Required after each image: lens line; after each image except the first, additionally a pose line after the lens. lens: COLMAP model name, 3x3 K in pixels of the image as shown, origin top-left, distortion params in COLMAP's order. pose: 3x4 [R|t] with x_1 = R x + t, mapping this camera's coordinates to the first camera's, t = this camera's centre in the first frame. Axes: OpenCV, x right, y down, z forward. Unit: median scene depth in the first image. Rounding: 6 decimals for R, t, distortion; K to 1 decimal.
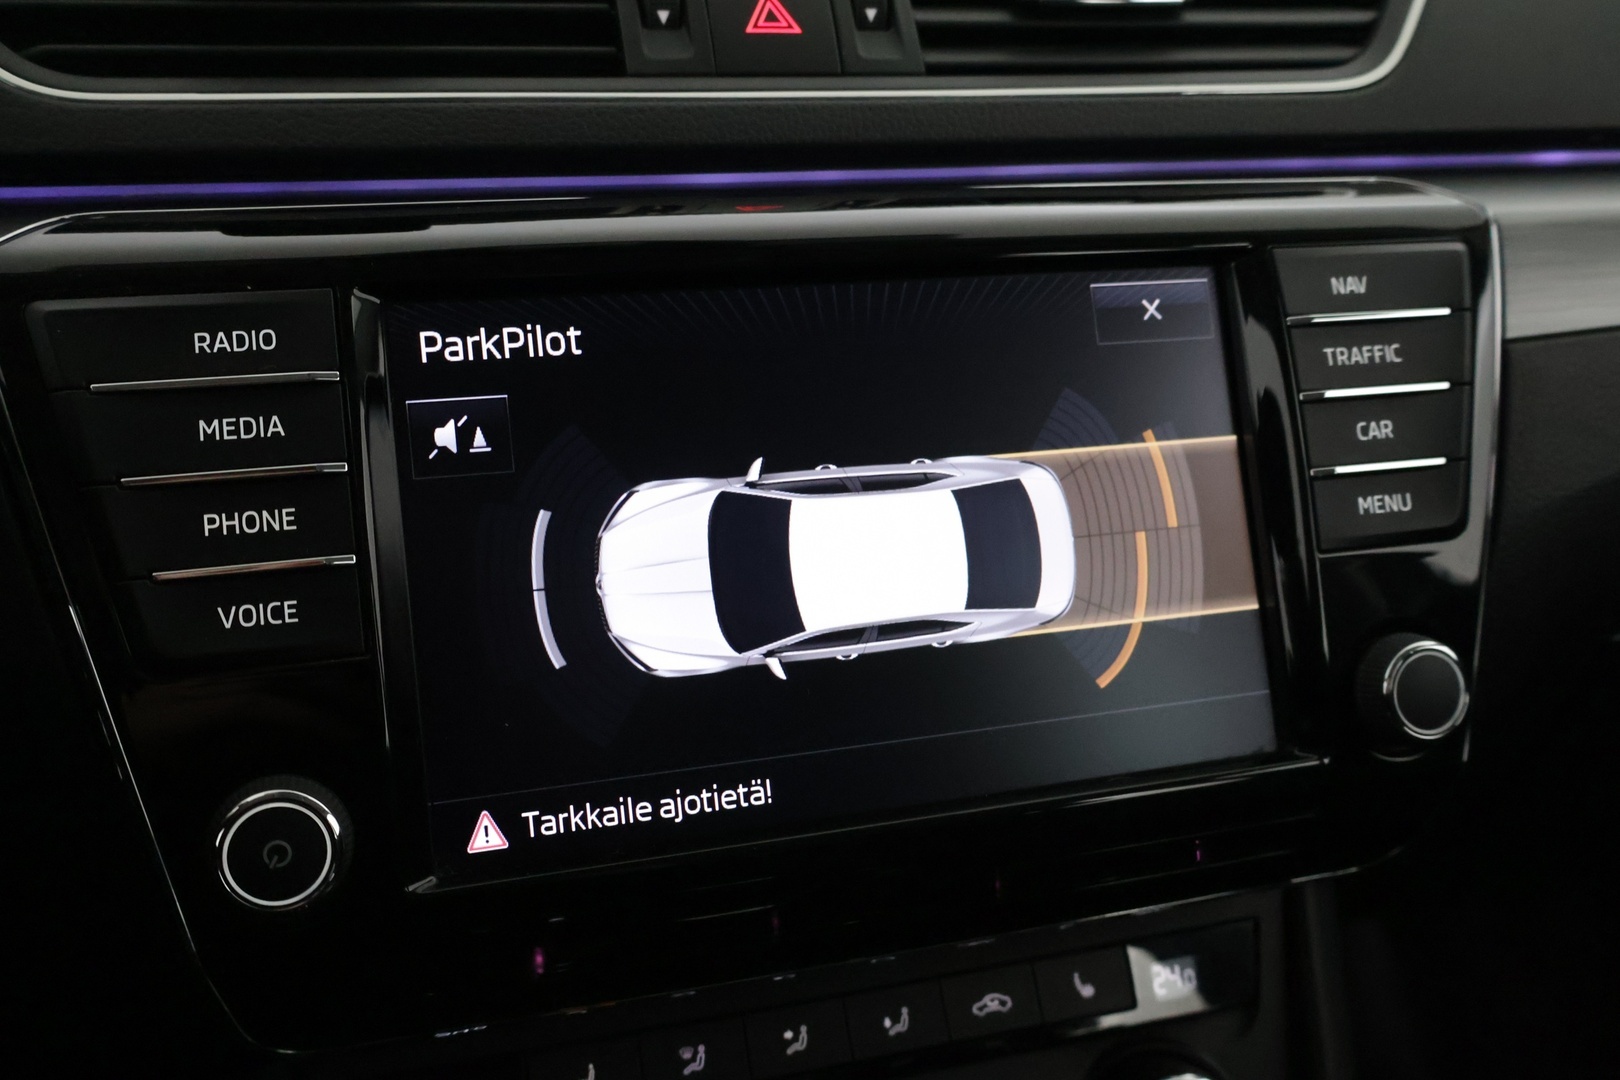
lens RADIAL K [[1494.5, 0, 816.3], [0, 1494.5, 541.8], [0, 0, 1]] dist [0.002427, -0.007211]
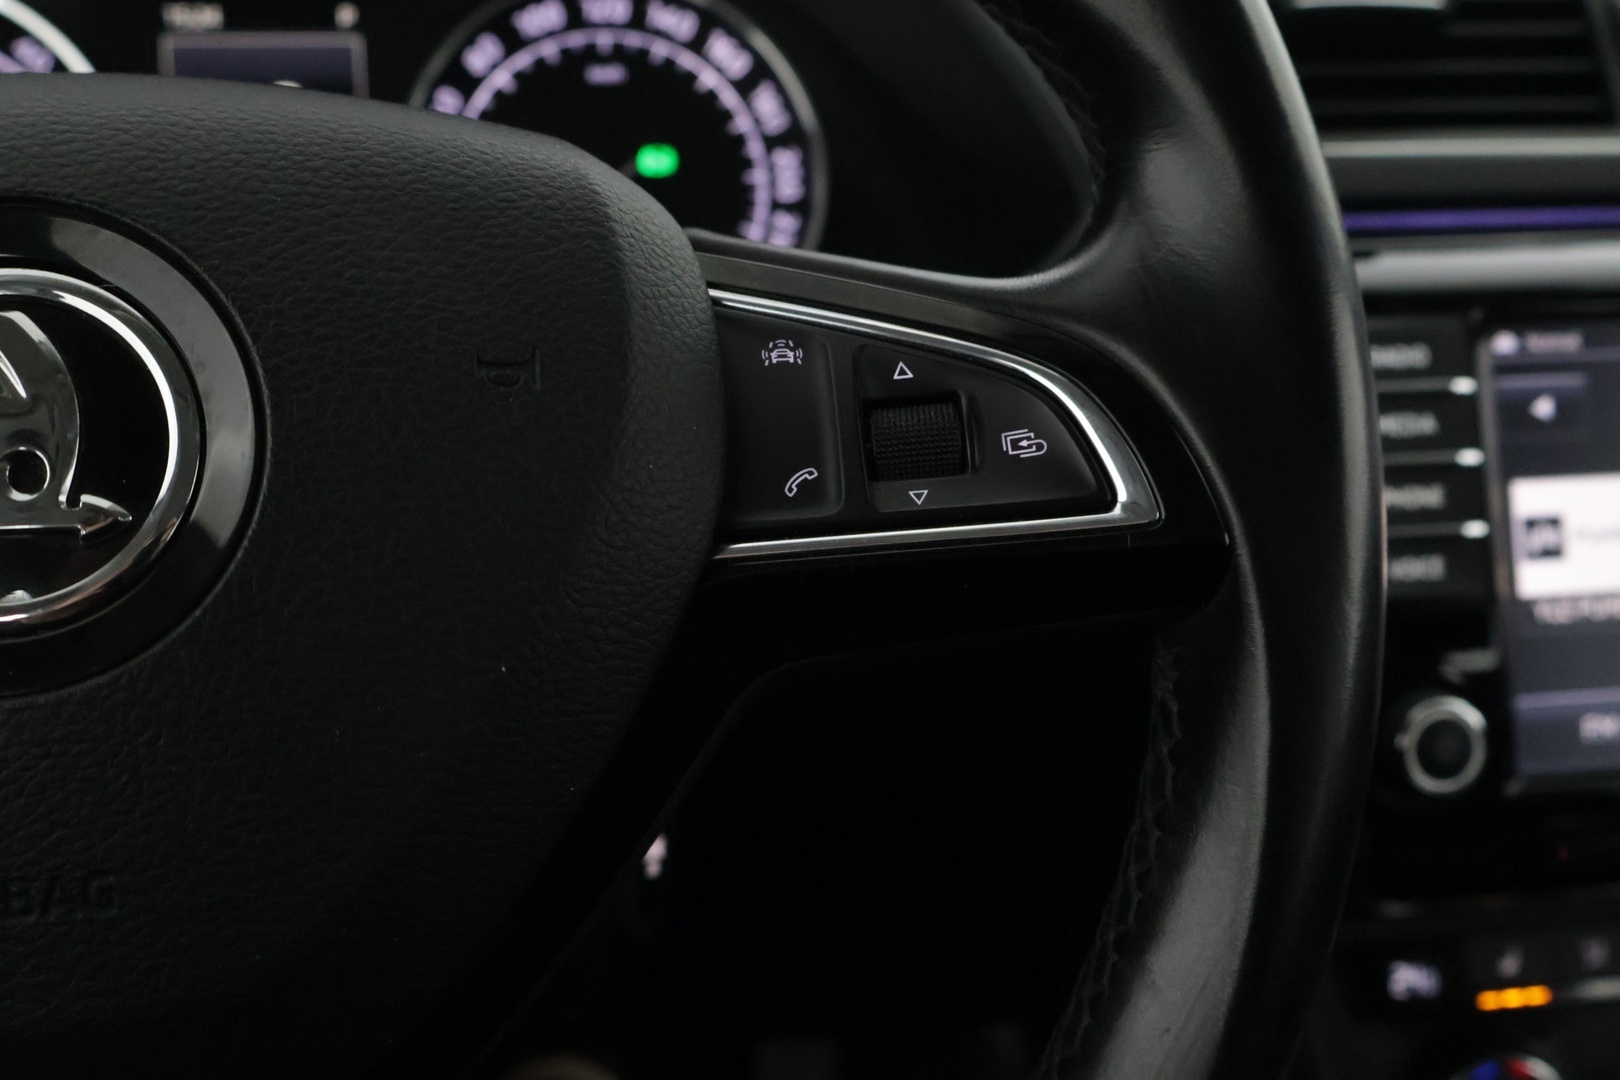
lens RADIAL K [[1773.7, 0, 819.7], [0, 1773.7, 543.3], [0, 0, 1]] dist [0.002509, 0.031535]
pose [[0.992181, 0.051399, -0.113735, -0.573410], [-0.046669, 0.997947, 0.043869, -0.013948], [0.115757, -0.038218, 0.992542, -0.484566]]
